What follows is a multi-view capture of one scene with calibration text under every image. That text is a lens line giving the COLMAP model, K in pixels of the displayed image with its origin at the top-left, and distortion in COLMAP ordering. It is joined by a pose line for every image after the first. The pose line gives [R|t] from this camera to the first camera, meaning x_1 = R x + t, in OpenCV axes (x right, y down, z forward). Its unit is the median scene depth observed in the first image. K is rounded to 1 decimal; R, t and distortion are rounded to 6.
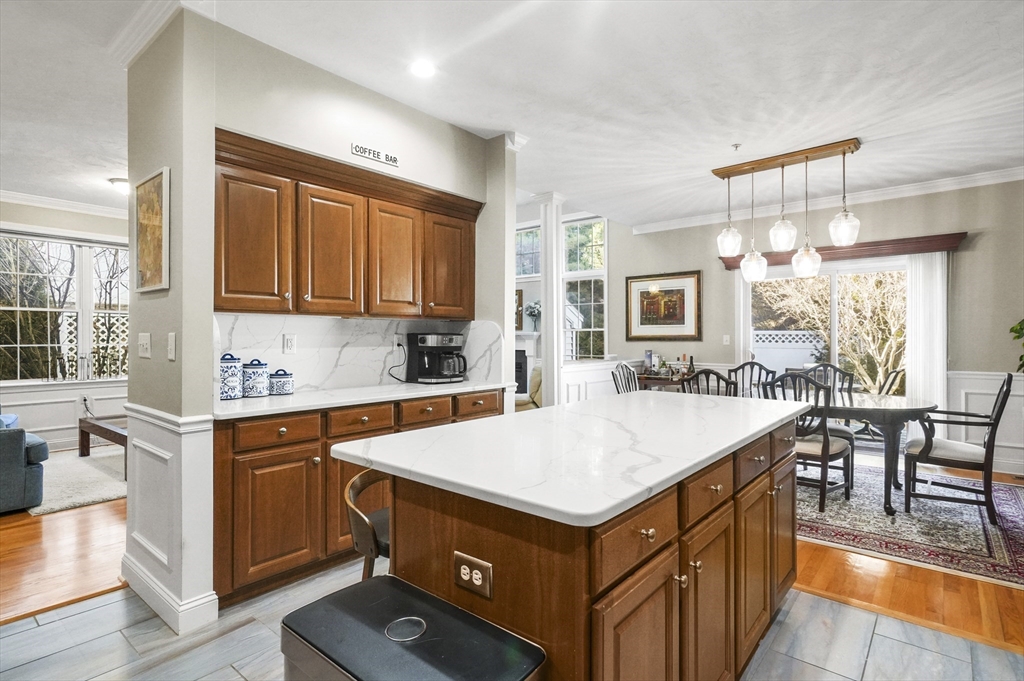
lens RADIAL K [[516.4, 0, 511.2], [0, 516.4, 339.5], [0, 0, 1]] dist [0.008032, 0.004163]
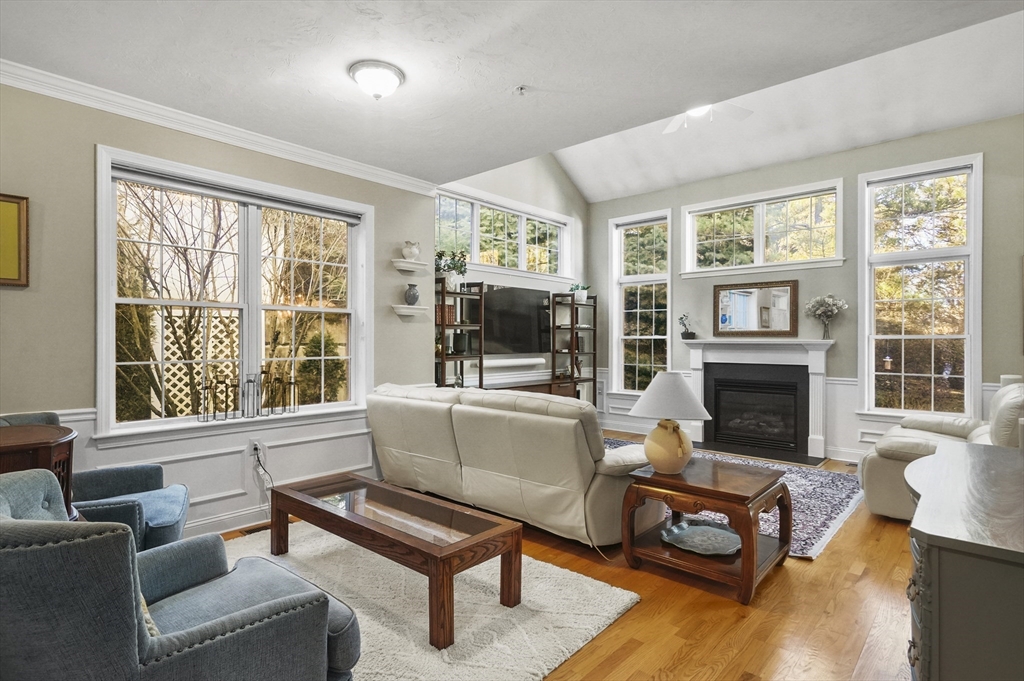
lens RADIAL K [[516.4, 0, 520.0], [0, 516.4, 339.8], [0, 0, 1]] dist [0.008032, 0.004163]
pose [[0.999638, -0.000616, -0.026902, -0.853785], [0.000260, 0.999912, -0.013249, -0.012238], [0.026908, 0.013238, 0.999550, 0.677782]]
